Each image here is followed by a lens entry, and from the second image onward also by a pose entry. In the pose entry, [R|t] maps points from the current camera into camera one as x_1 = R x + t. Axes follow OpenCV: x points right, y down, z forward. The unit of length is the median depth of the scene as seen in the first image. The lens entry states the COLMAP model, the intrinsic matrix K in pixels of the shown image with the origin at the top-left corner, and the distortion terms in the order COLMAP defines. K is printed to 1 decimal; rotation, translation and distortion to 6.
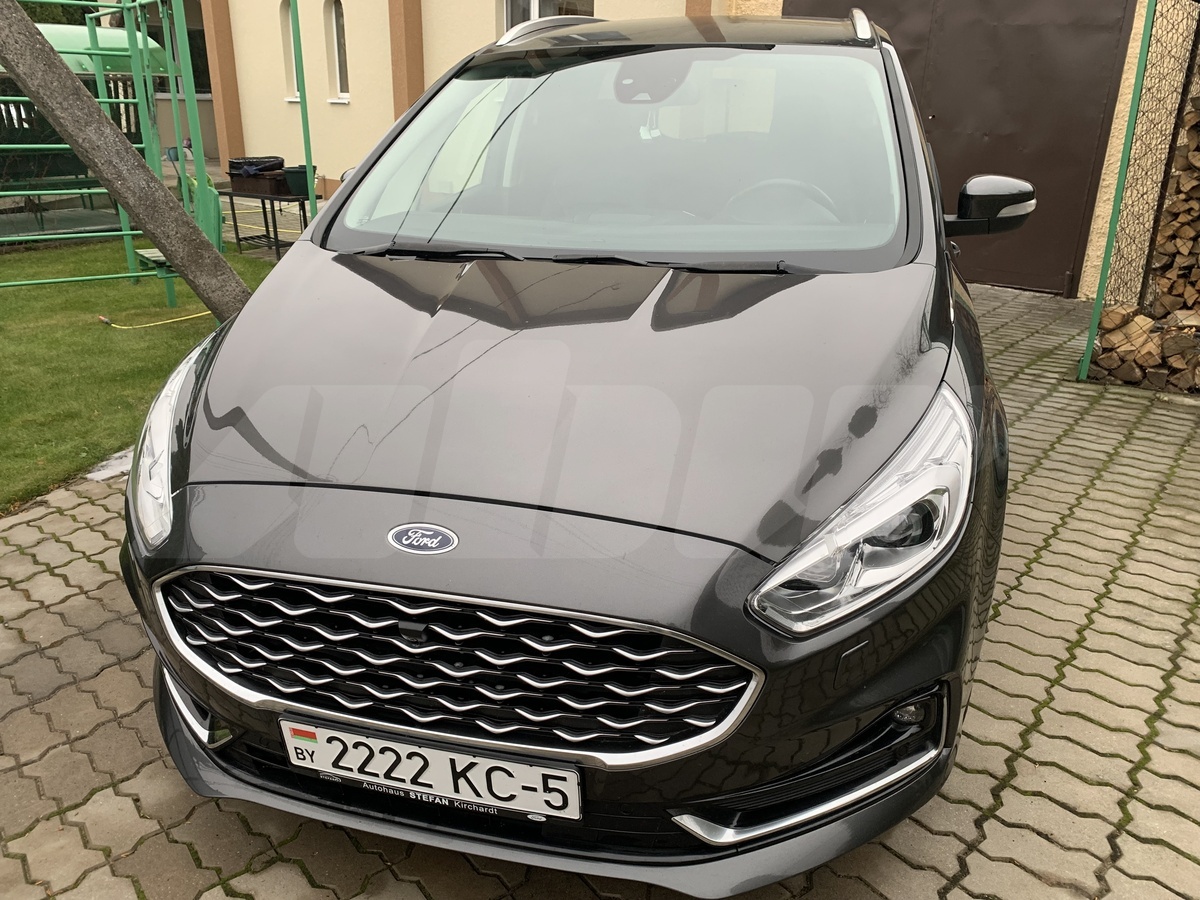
lens RADIAL K [[894.2, 0, 601.4], [0, 894.2, 442.2], [0, 0, 1]] dist [0.001943, -0.001384]
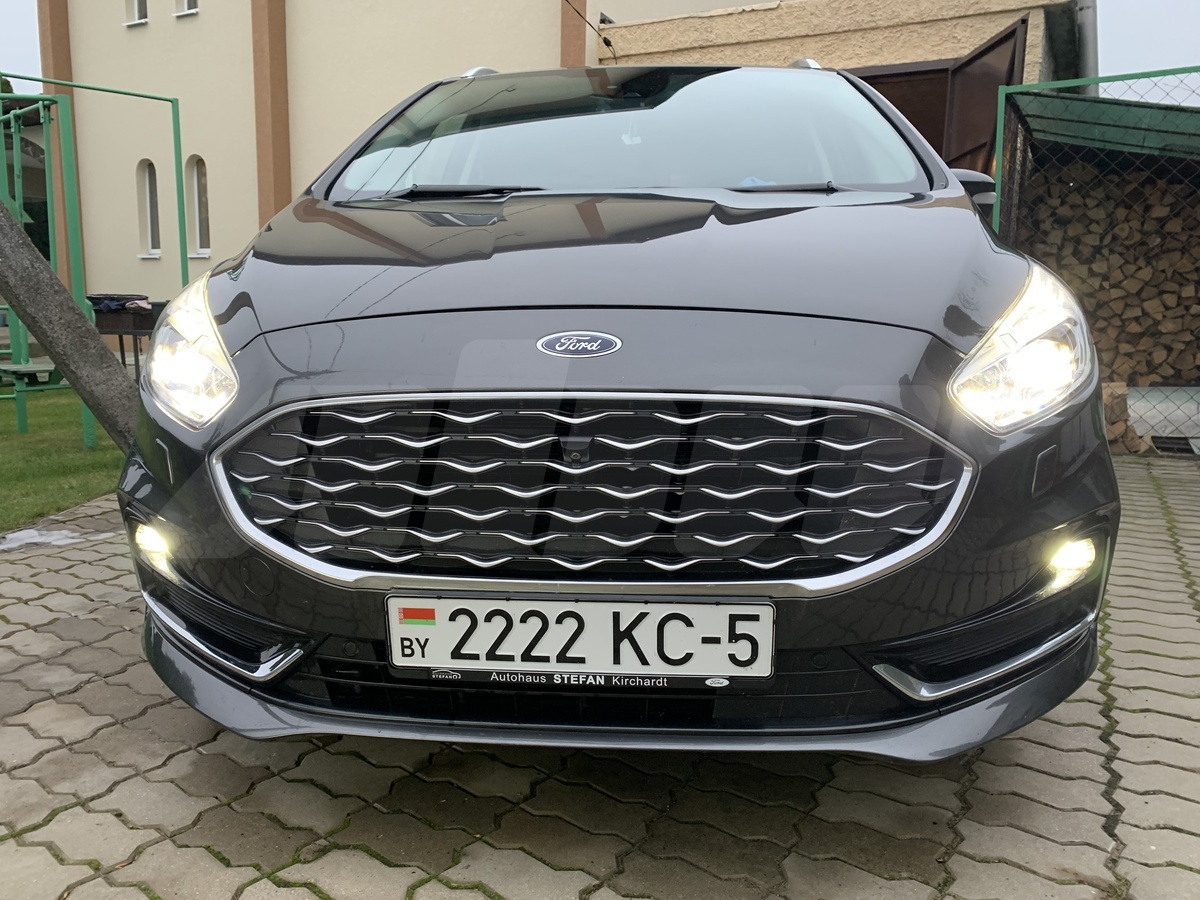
lens RADIAL K [[884.9, 0, 600.0], [0, 884.9, 450.0], [0, 0, 1]] dist [0.057835, -0.073954]
pose [[0.984728, -0.031369, 0.171250, -0.298760], [0.063392, 0.980715, -0.184876, 0.334473], [-0.162148, 0.192909, 0.967726, 0.161507]]
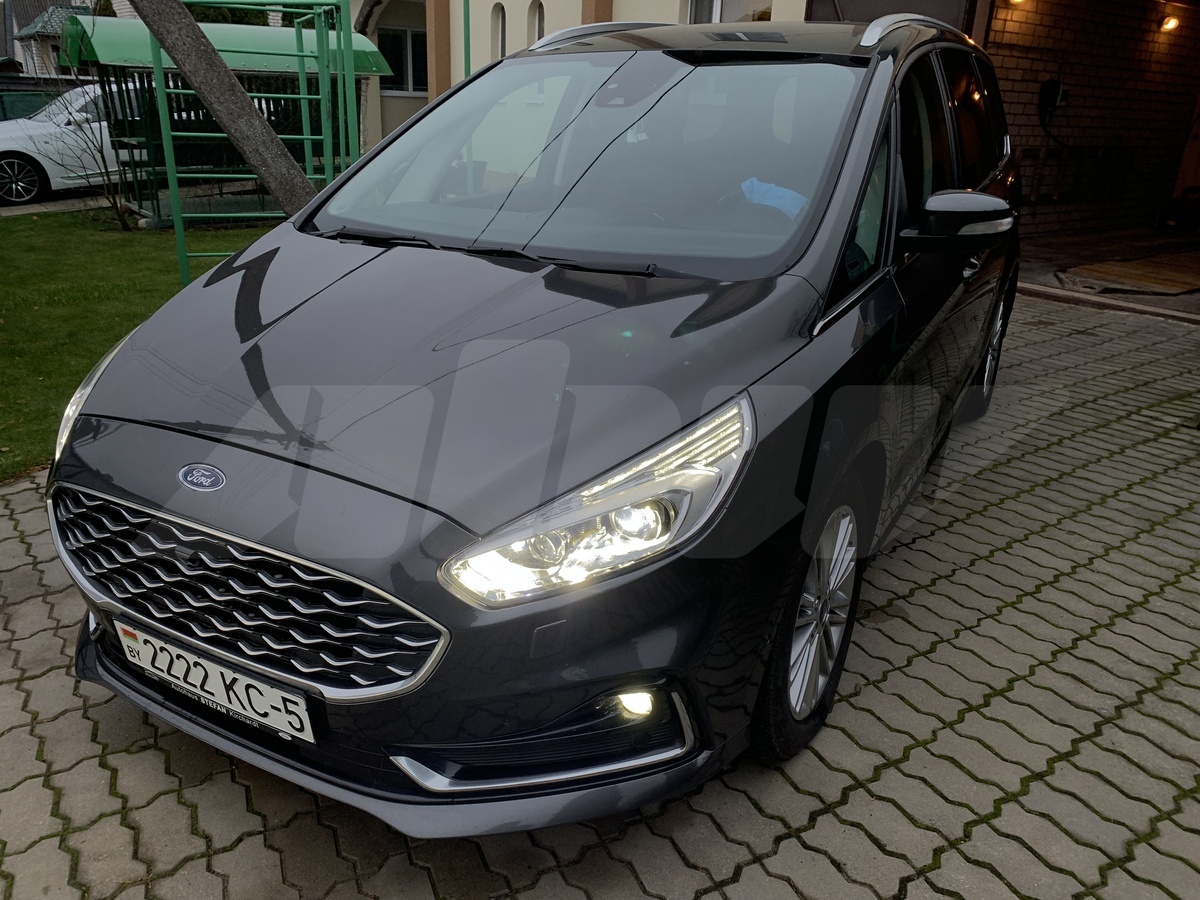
lens RADIAL K [[892.4, 0, 600.0], [0, 892.4, 450.0], [0, 0, 1]] dist [0.002976, 0.000754]
pose [[0.969537, 0.104866, -0.221363, 0.498625], [-0.103492, 0.994470, 0.017830, -0.001878], [0.222009, 0.005622, 0.975028, -0.015825]]
